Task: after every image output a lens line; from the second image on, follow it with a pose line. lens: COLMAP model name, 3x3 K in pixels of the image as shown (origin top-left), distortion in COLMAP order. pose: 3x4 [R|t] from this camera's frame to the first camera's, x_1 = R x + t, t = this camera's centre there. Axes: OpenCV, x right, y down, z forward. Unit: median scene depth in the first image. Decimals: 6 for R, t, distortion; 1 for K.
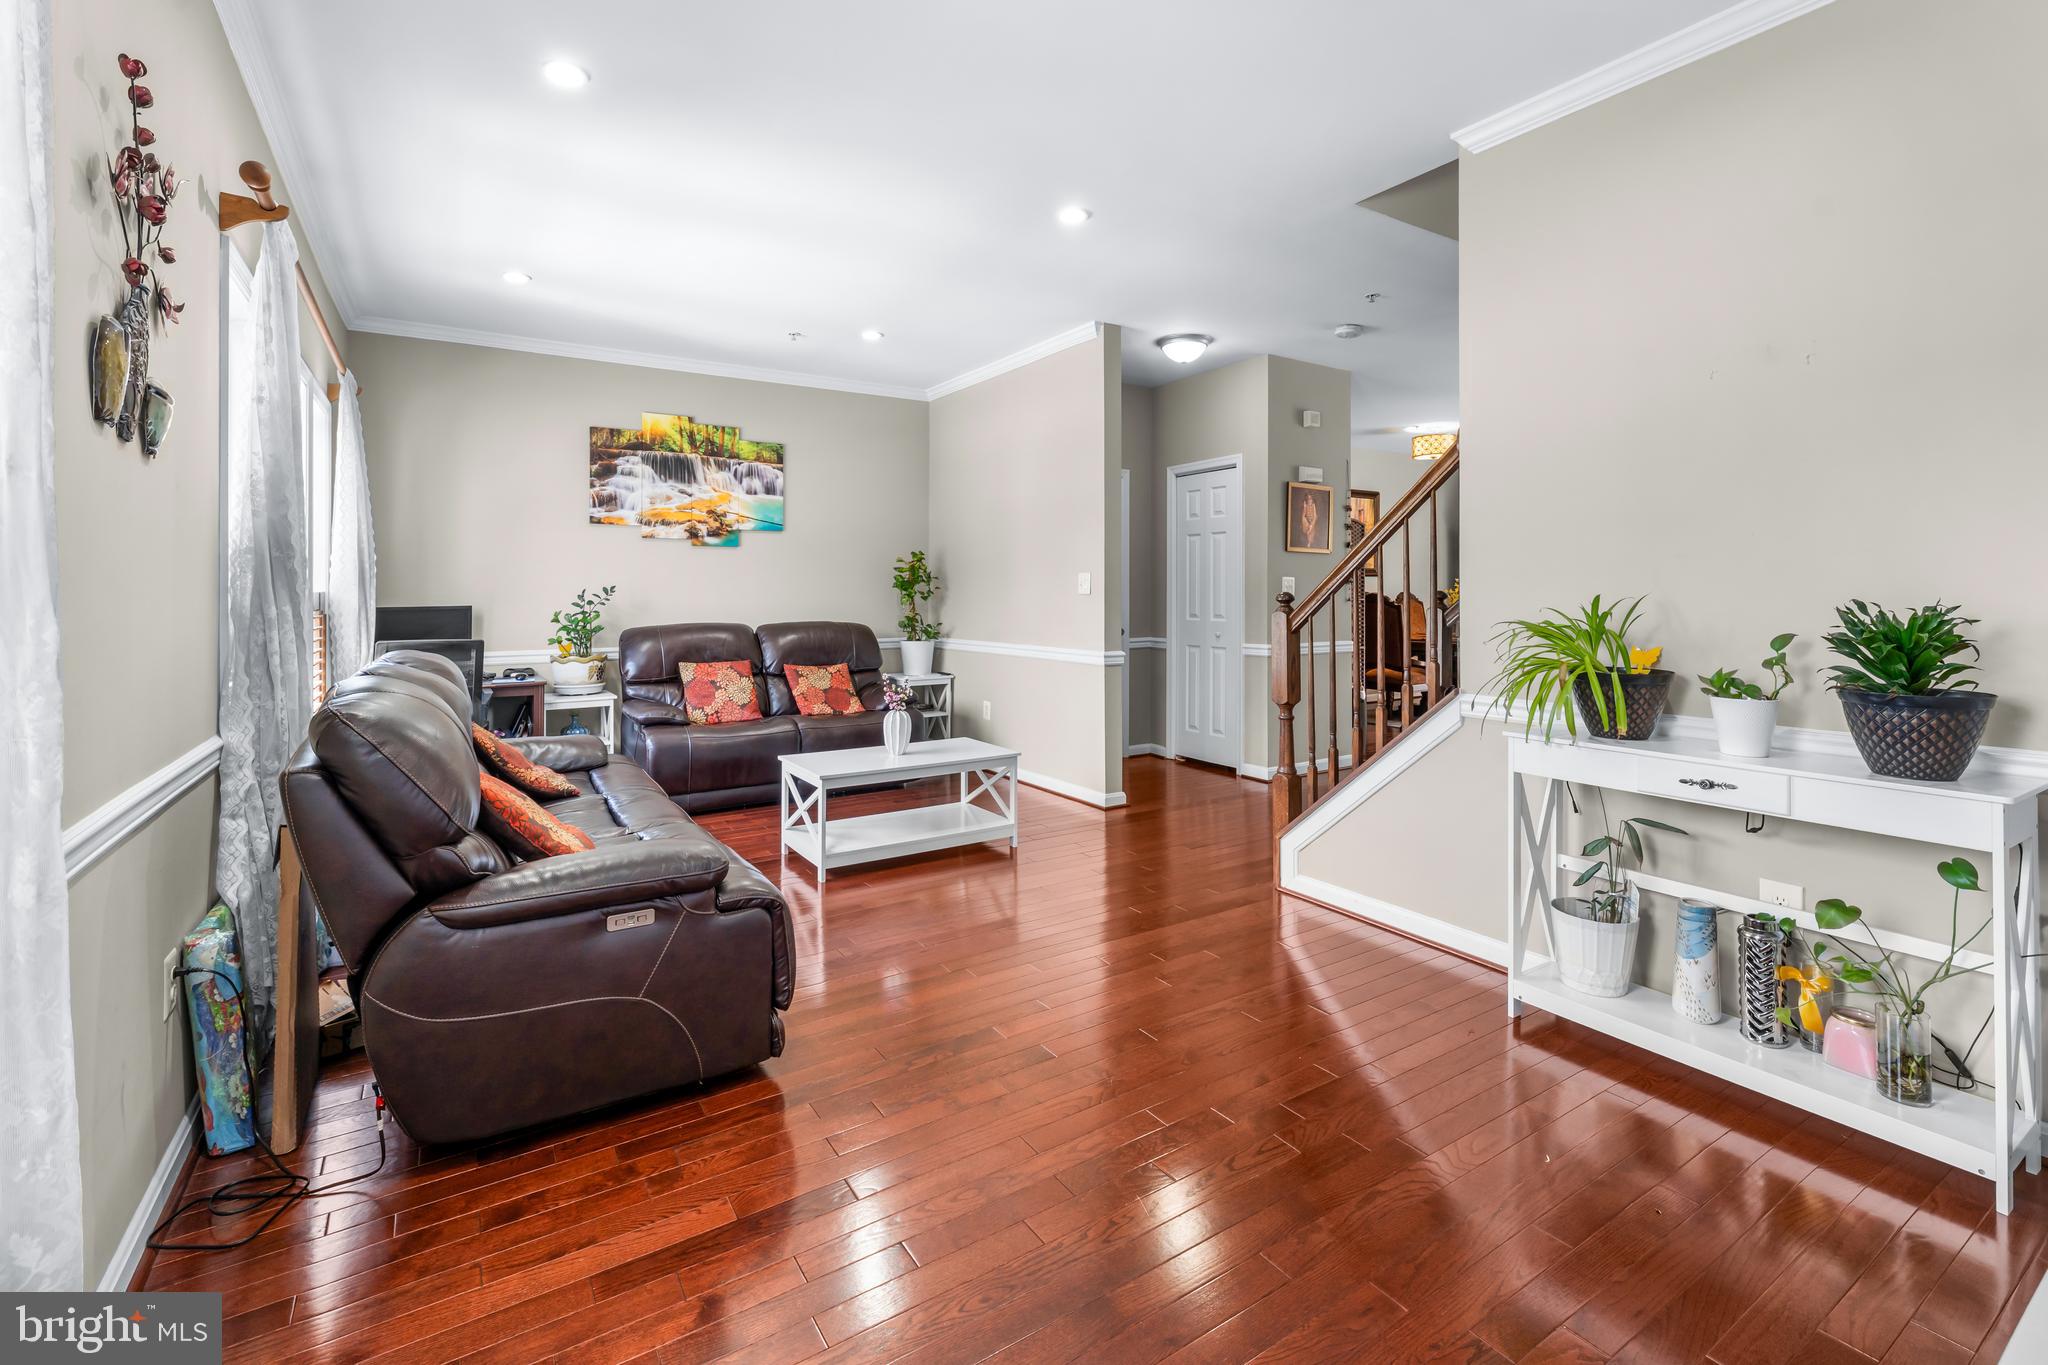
lens RADIAL K [[898.2, 0, 1035.8], [0, 898.2, 598.2], [0, 0, 1]] dist [0.002529, -0.000935]
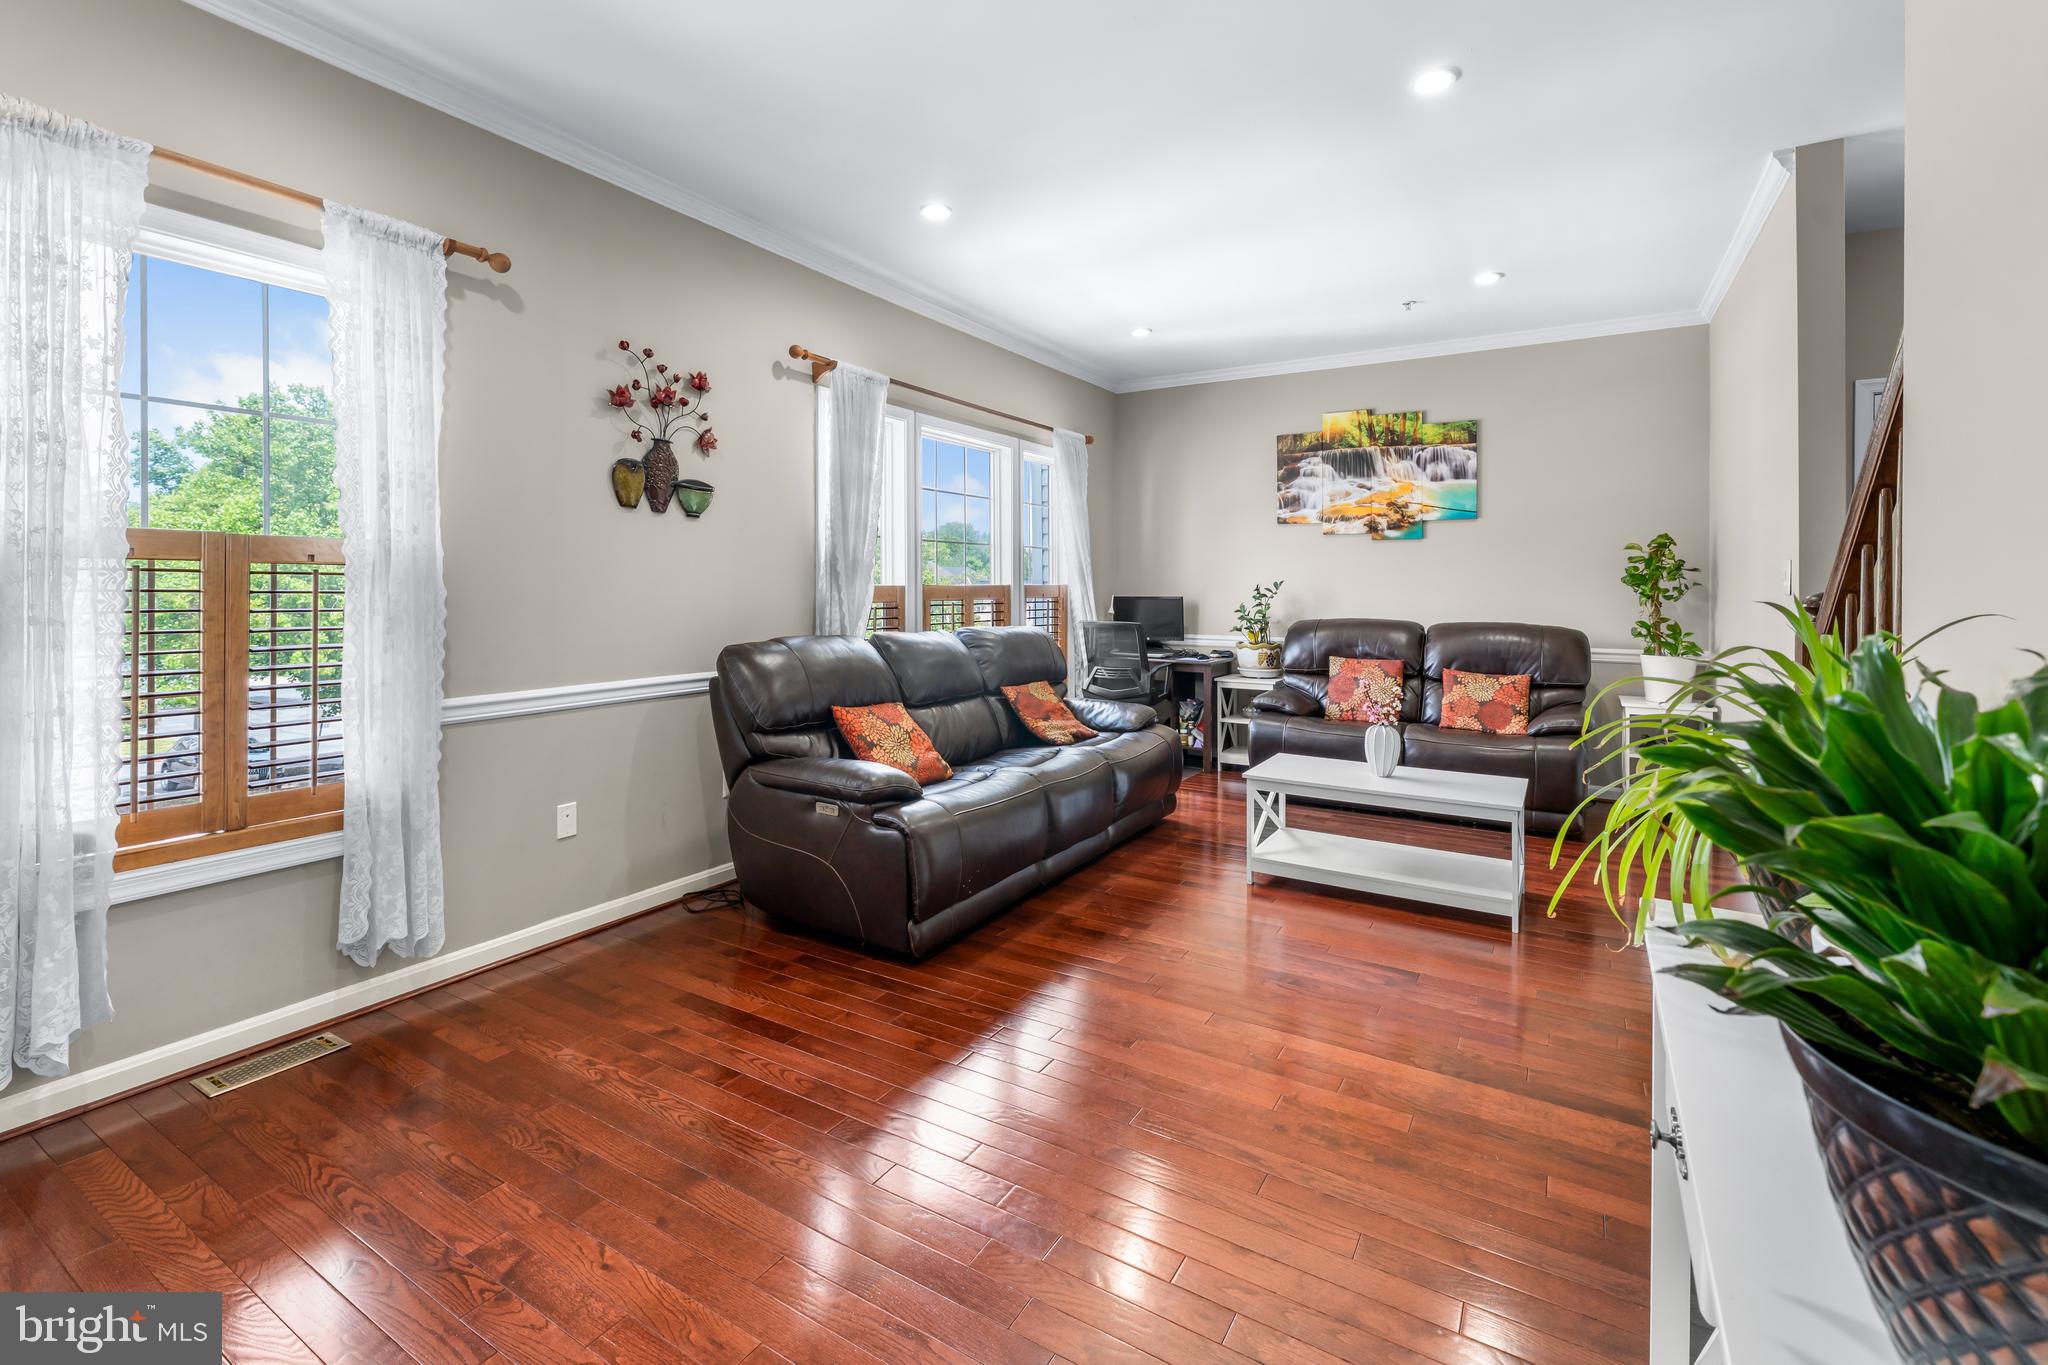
lens RADIAL K [[898.2, 0, 1005.6], [0, 898.2, 593.3], [0, 0, 1]] dist [0.002529, -0.000935]
pose [[0.424676, 0.014068, -0.905236, 0.343335], [-0.014477, 0.999857, 0.008747, -0.002854], [0.905229, 0.009390, 0.424819, 0.222637]]
